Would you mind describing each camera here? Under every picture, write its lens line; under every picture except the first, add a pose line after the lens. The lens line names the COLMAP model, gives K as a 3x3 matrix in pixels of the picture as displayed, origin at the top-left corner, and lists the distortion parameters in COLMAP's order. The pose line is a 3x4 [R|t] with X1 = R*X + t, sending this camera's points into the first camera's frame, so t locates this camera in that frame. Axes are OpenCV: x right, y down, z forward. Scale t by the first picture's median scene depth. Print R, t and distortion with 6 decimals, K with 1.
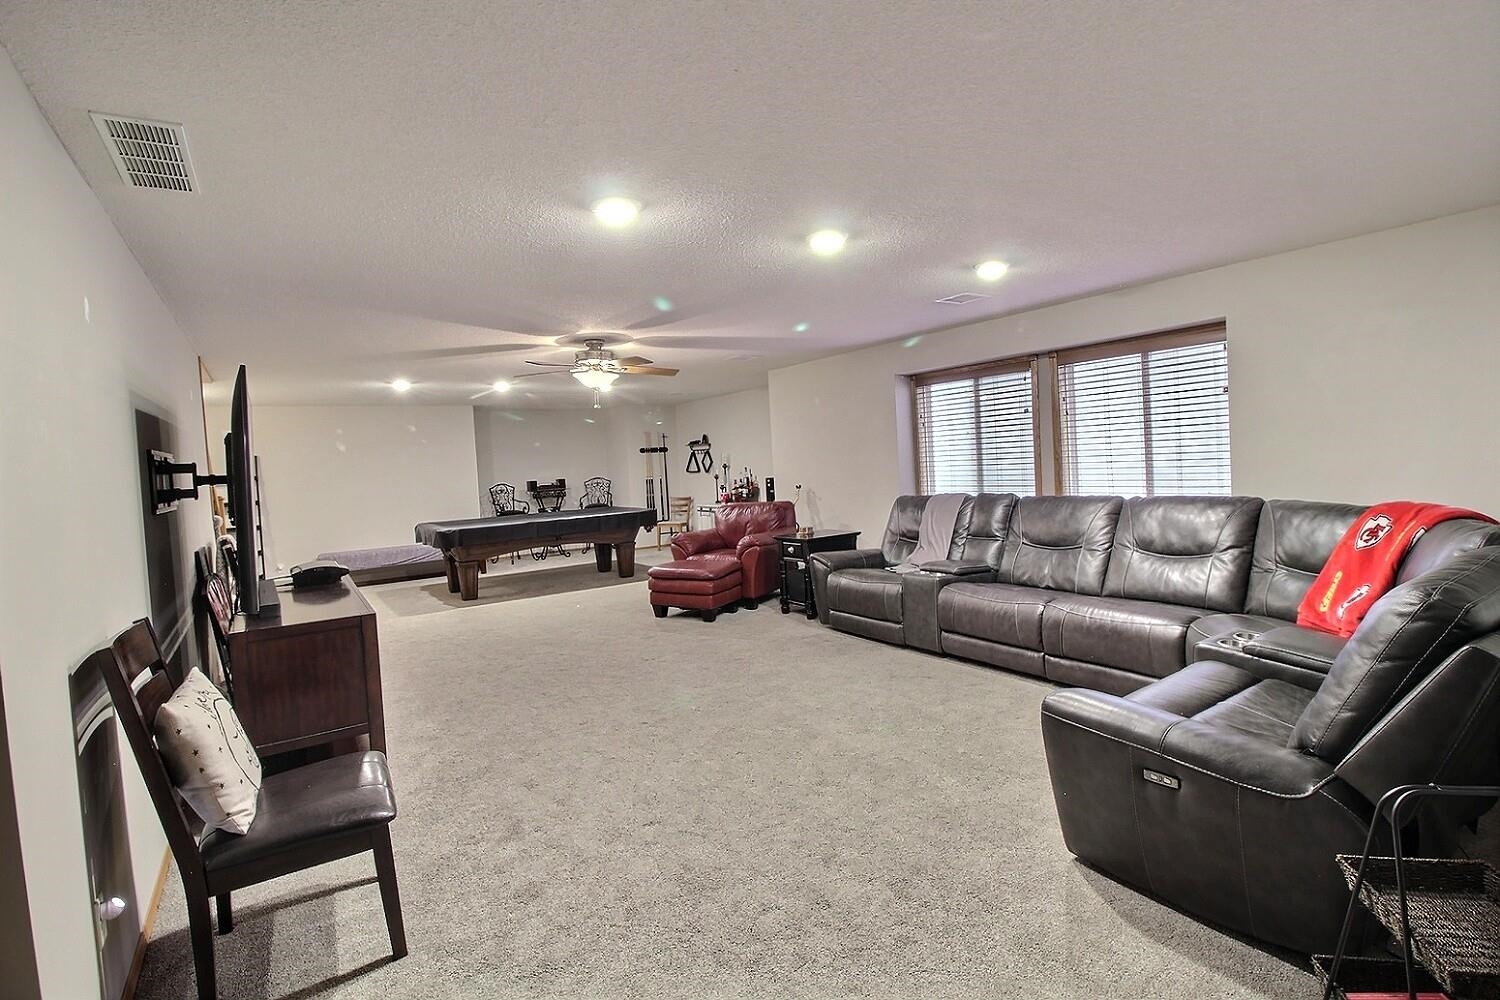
lens RADIAL K [[709.1, 0, 750.8], [0, 709.1, 491.4], [0, 0, 1]] dist [-0.000067, -0.012369]
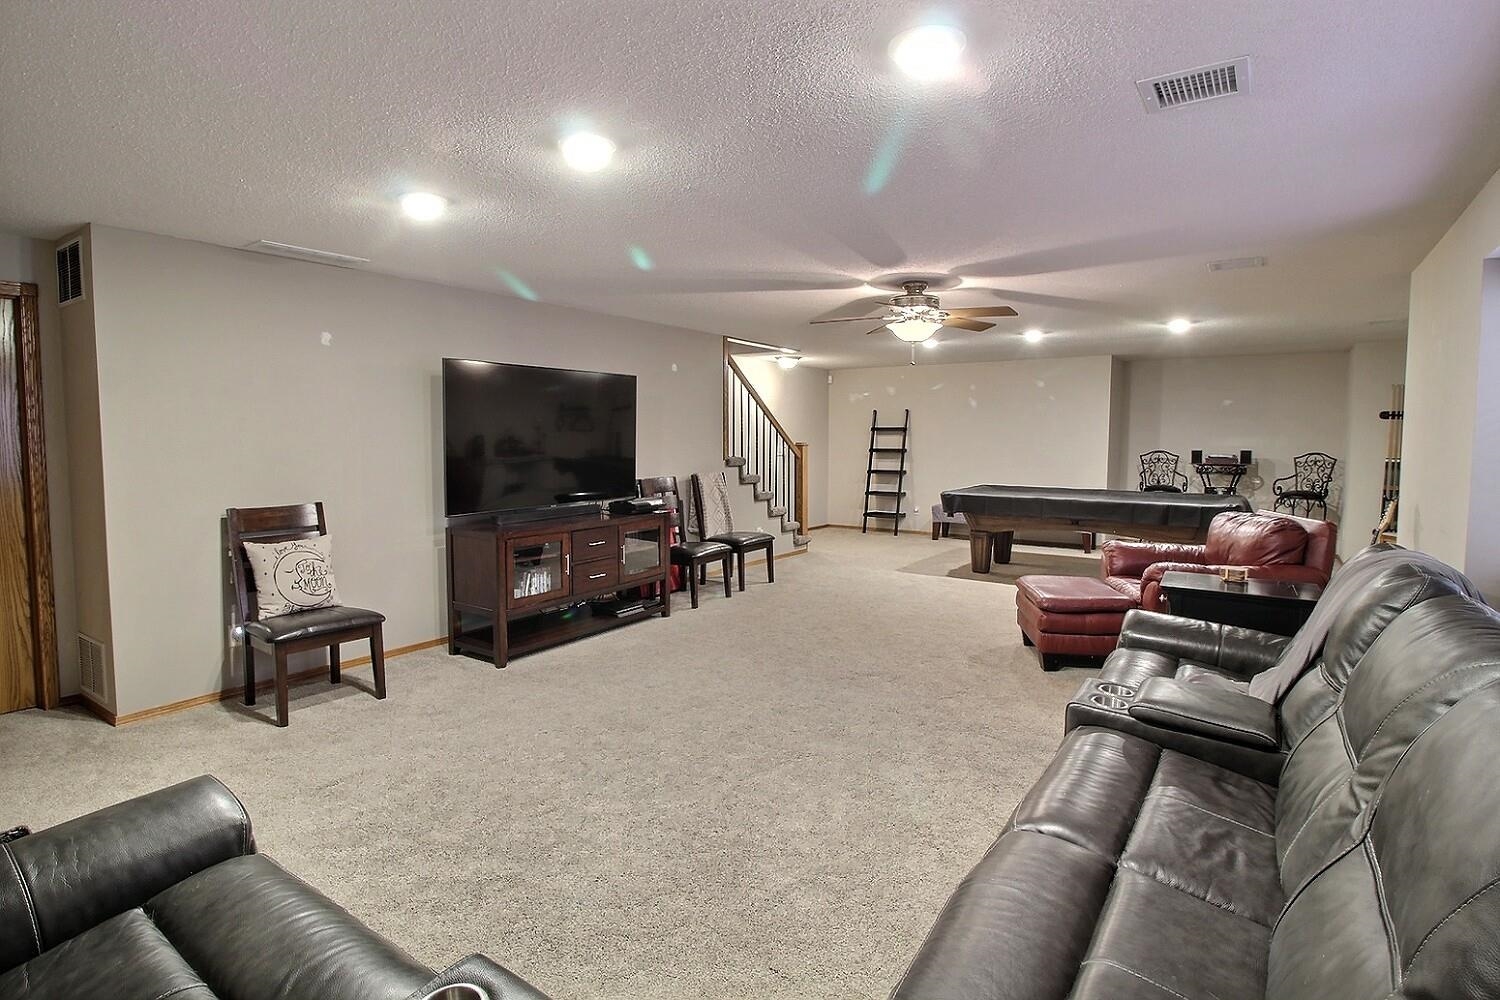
lens RADIAL K [[755.7, 0, 750.0], [0, 755.7, 500.0], [0, 0, 1]] dist [-0.000768, -0.000344]
pose [[0.370730, 0.135908, -0.918743, 0.301309], [-0.067356, 0.990564, 0.119354, -0.029862], [0.926295, 0.017635, 0.376387, 0.280160]]
